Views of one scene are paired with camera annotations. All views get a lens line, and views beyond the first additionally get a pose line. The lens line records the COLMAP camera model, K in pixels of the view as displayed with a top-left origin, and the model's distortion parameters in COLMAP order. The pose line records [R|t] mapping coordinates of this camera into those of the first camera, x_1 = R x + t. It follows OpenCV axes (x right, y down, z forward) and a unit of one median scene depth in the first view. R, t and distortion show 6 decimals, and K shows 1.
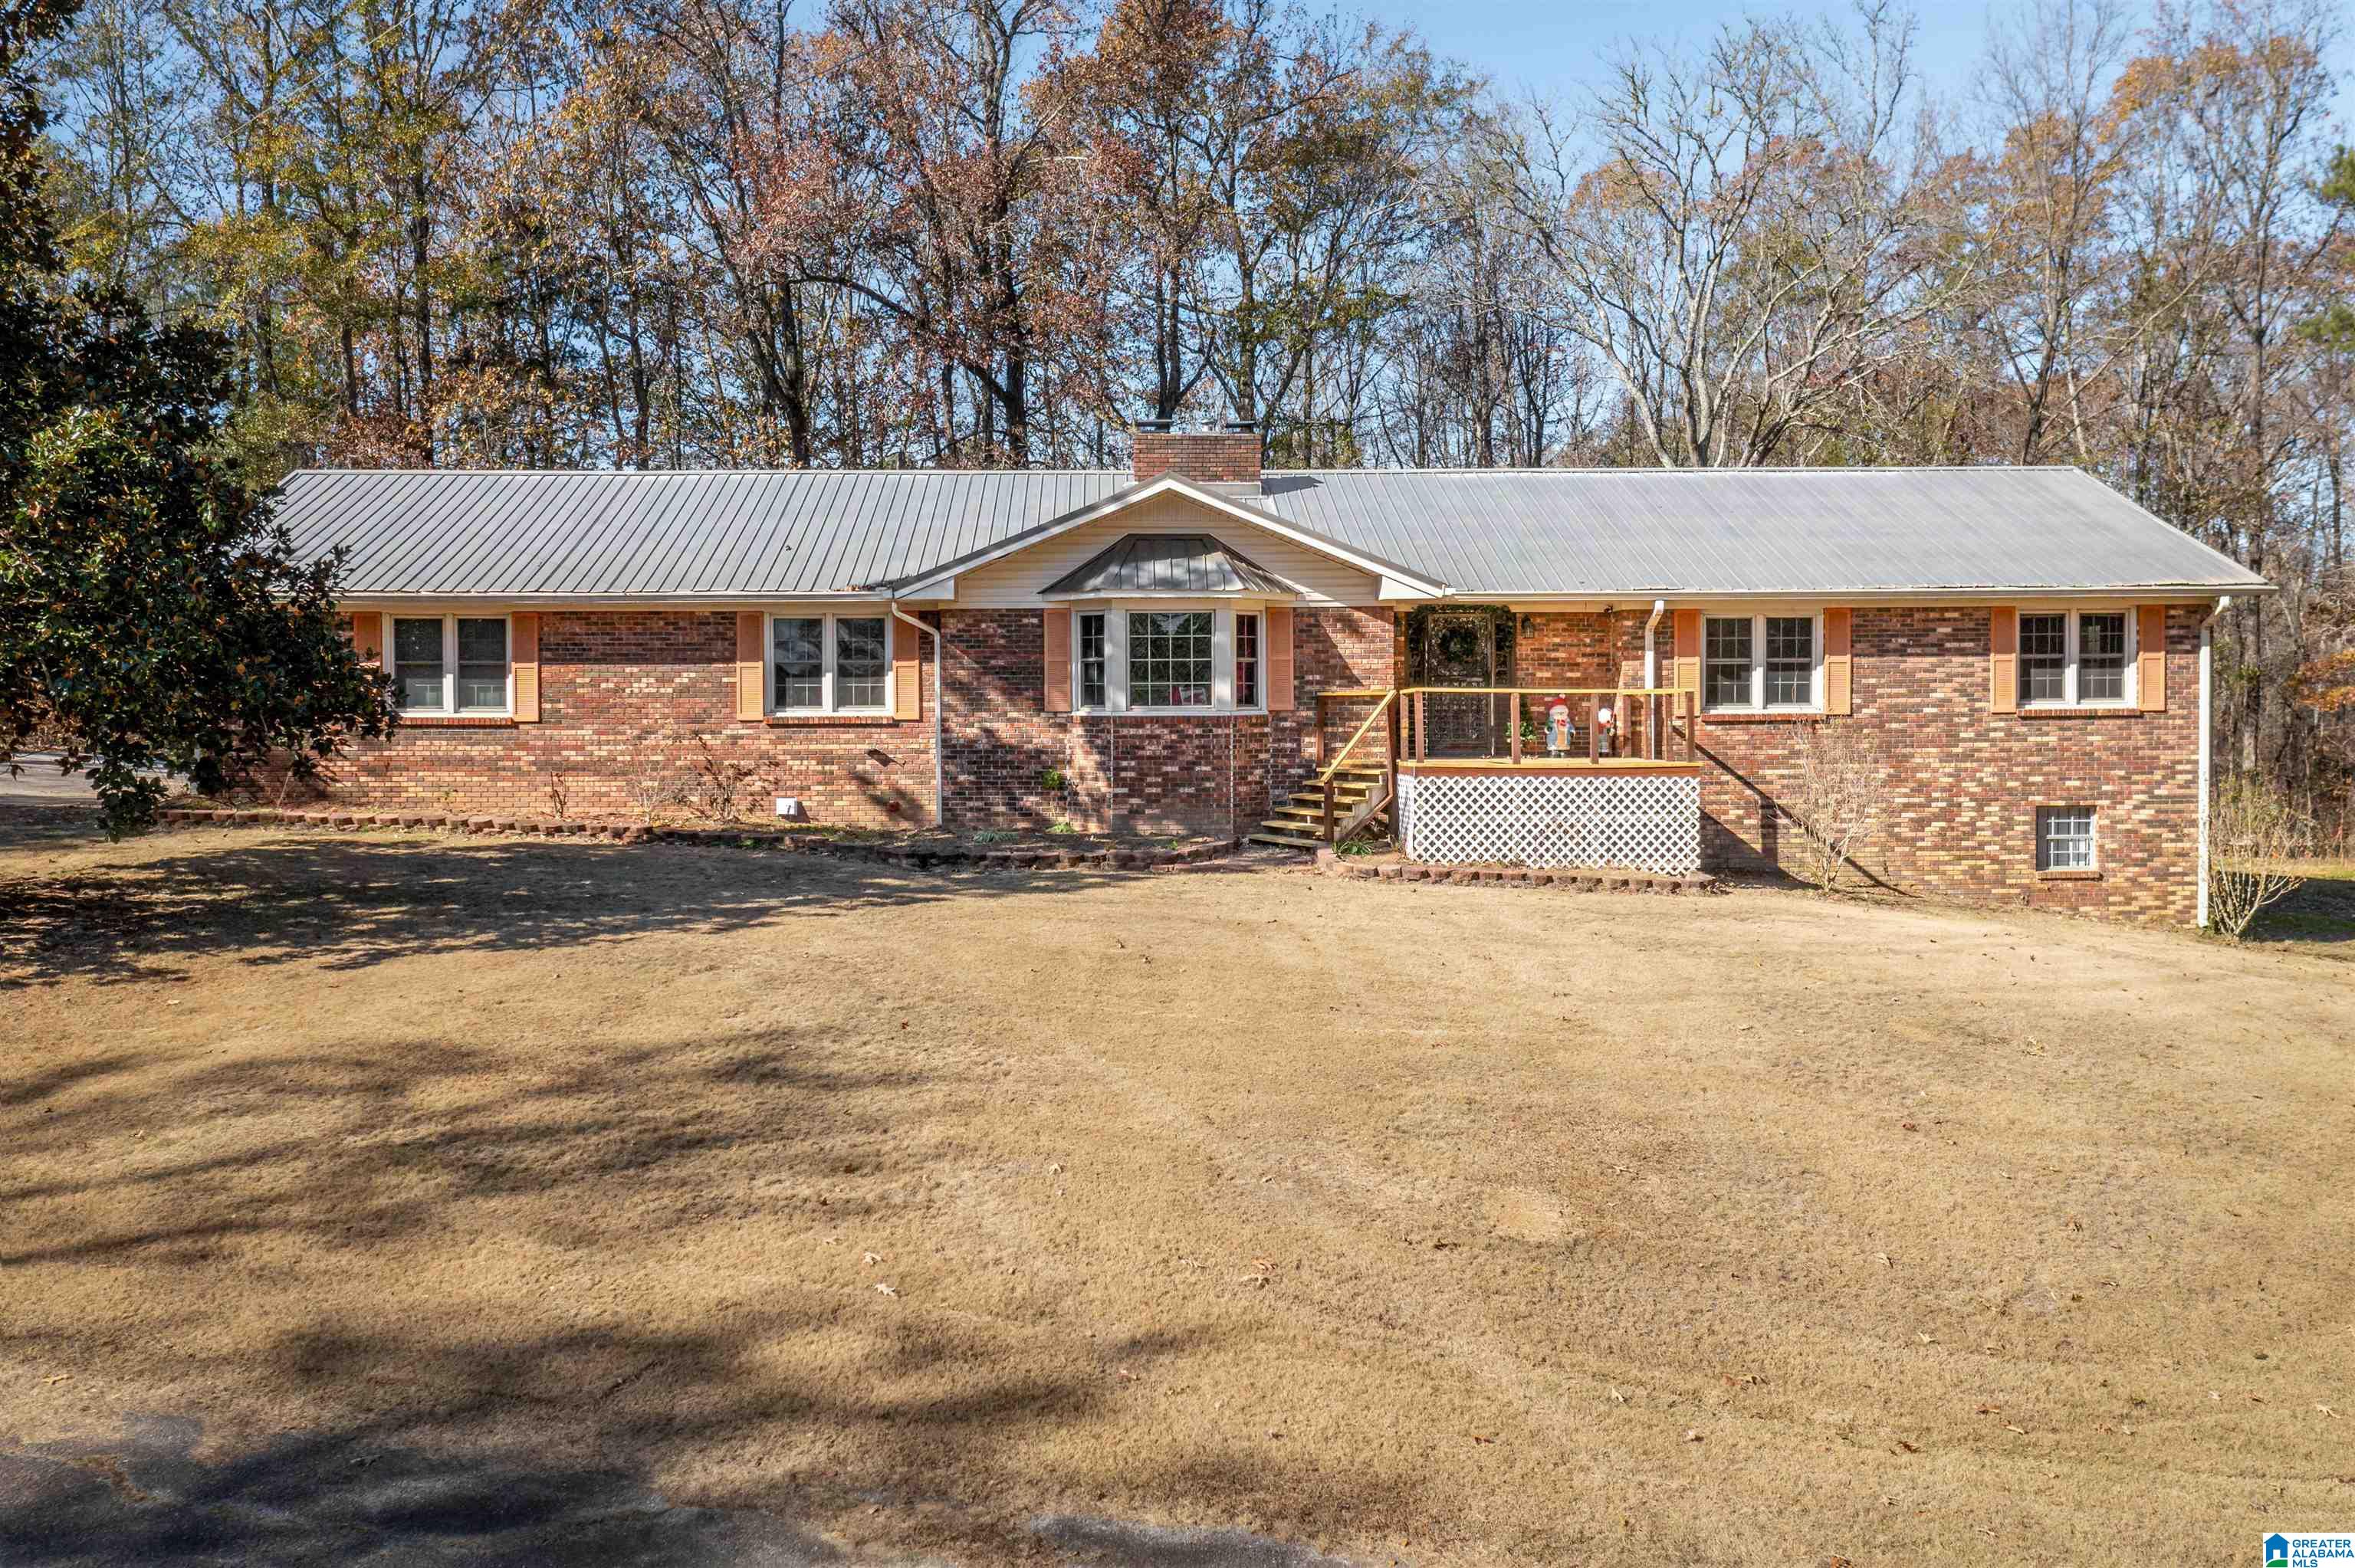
lens RADIAL K [[1905.2, 0, 1152.2], [0, 1905.2, 741.6], [0, 0, 1]] dist [-0.011604, 0.013398]
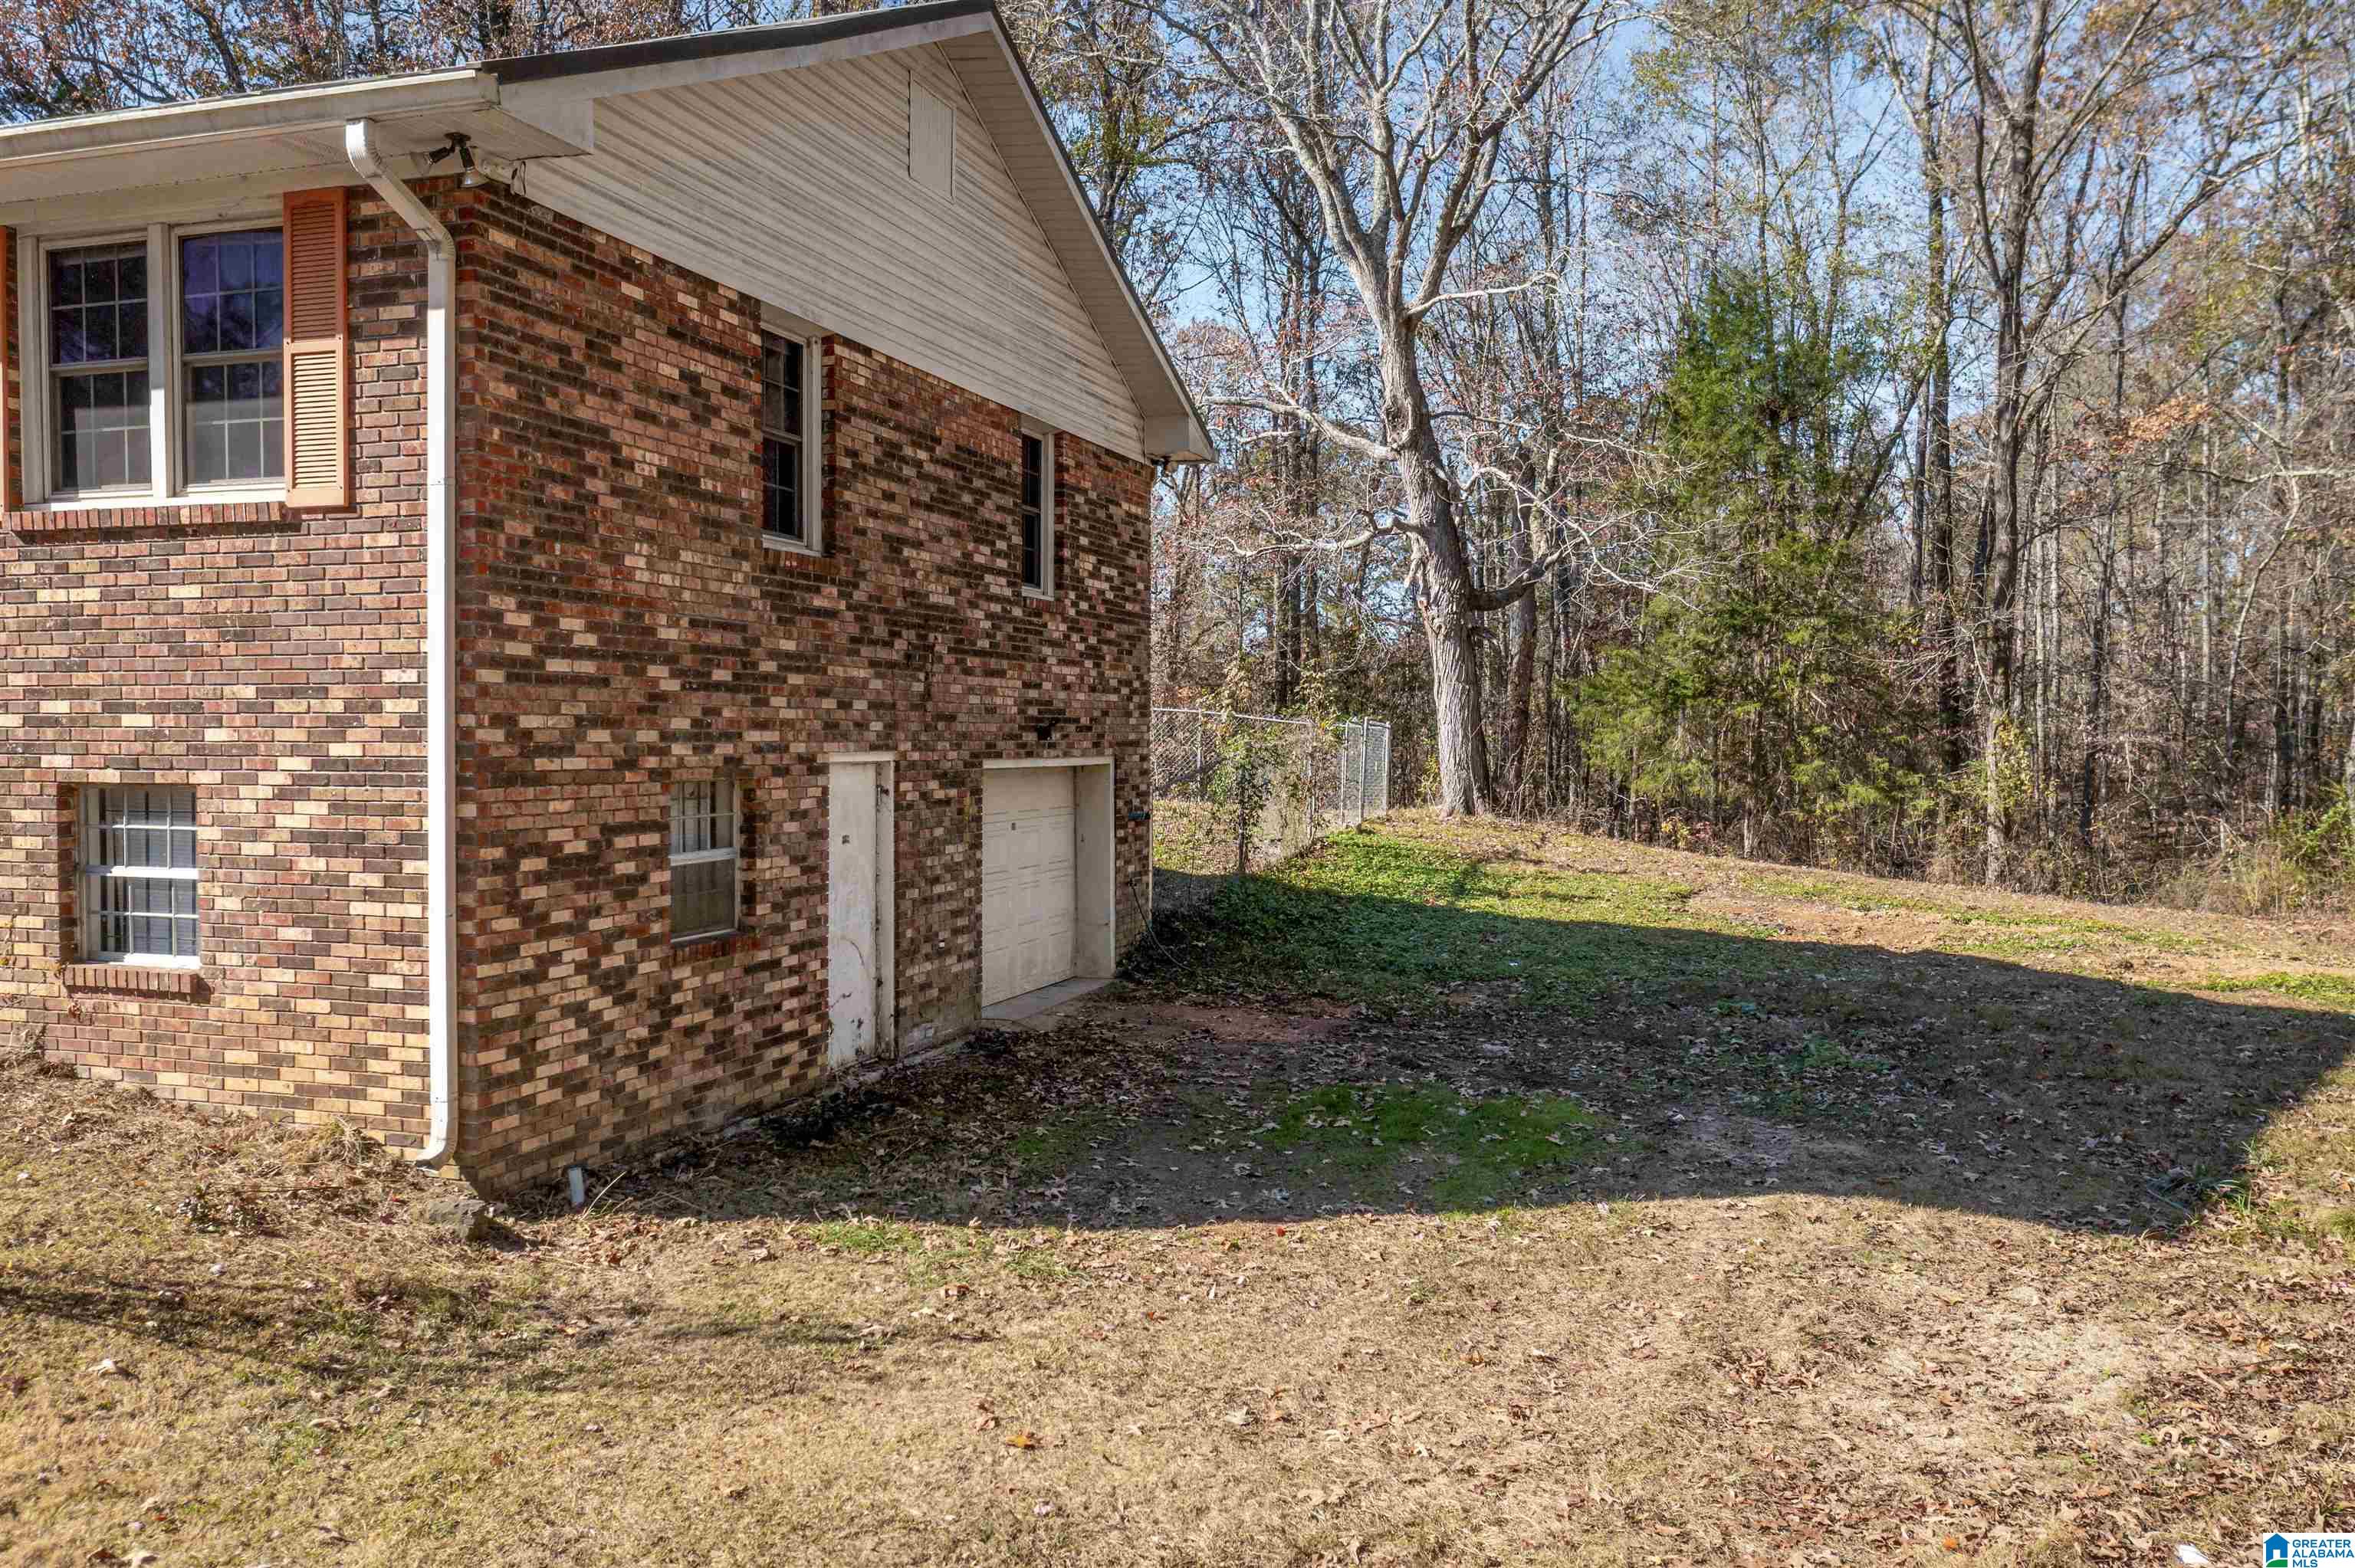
lens RADIAL K [[1905.2, 0, 1174.3], [0, 1905.2, 780.6], [0, 0, 1]] dist [-0.011604, 0.013398]
pose [[0.937886, 0.022466, -0.346215, 0.805524], [-0.021275, 0.999747, 0.007243, 0.027001], [0.346290, 0.000573, 0.938127, 0.754215]]
